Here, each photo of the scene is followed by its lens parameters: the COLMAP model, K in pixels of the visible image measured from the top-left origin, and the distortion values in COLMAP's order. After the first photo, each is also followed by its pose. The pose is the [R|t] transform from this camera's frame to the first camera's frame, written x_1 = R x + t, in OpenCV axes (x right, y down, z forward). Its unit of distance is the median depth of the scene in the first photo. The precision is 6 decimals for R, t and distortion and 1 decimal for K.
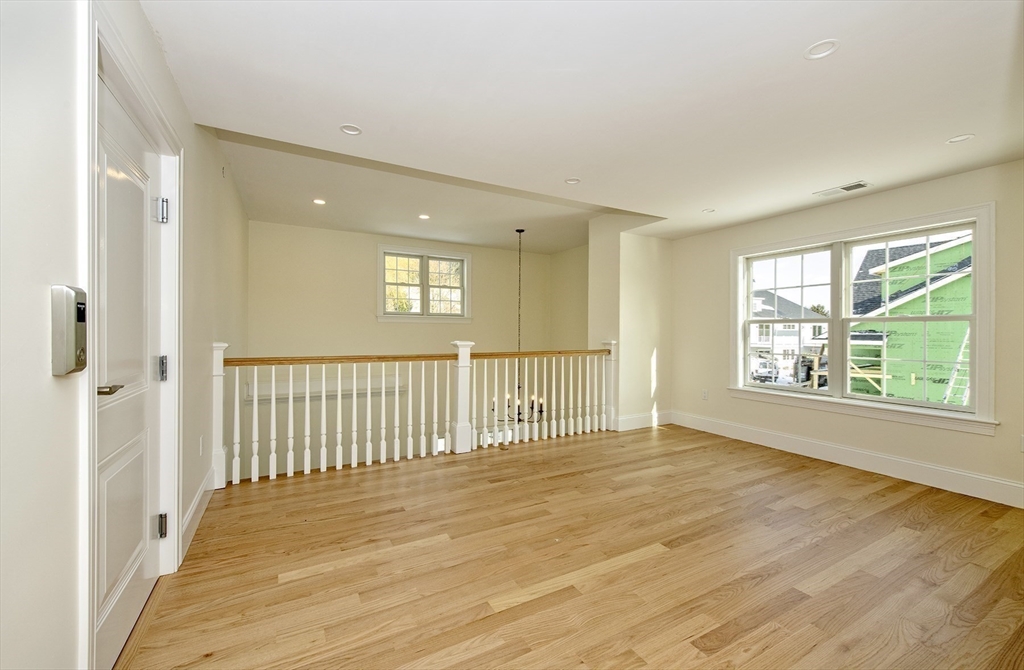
lens RADIAL K [[411.9, 0, 512.0], [0, 411.9, 335.0], [0, 0, 1]] dist [-0.000146, -0.000023]
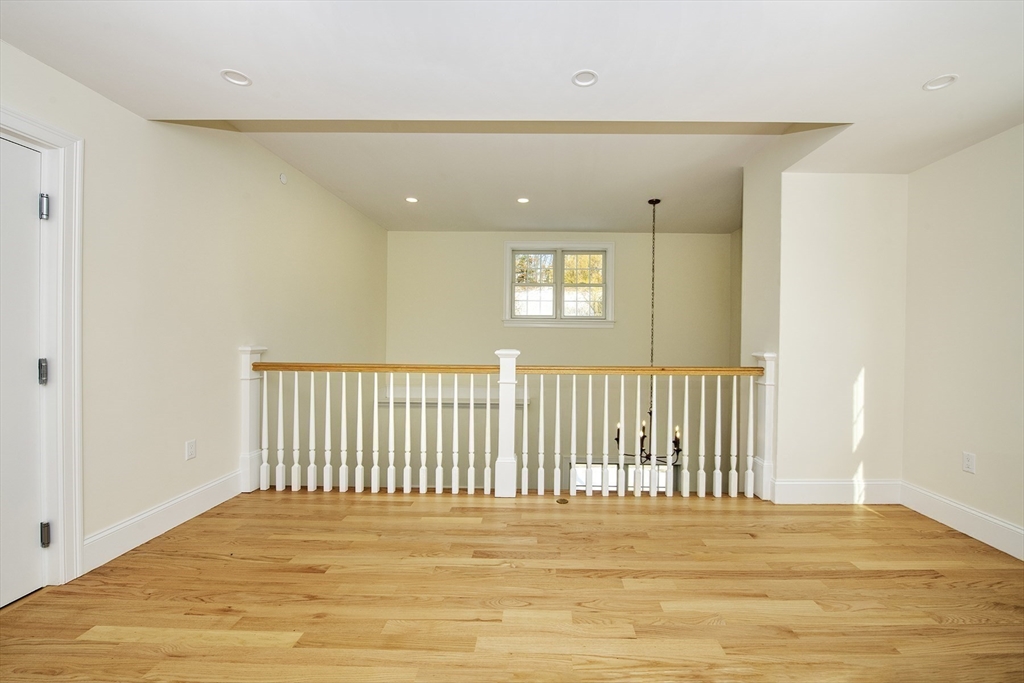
lens RADIAL K [[428.3, 0, 512.0], [0, 428.3, 341.5], [0, 0, 1]] dist [-0.014366, -0.000319]
pose [[0.869912, 0.007302, -0.493153, 0.277737], [-0.008493, 0.999964, -0.000175, 0.000661], [0.493134, 0.004341, 0.869942, 0.325217]]
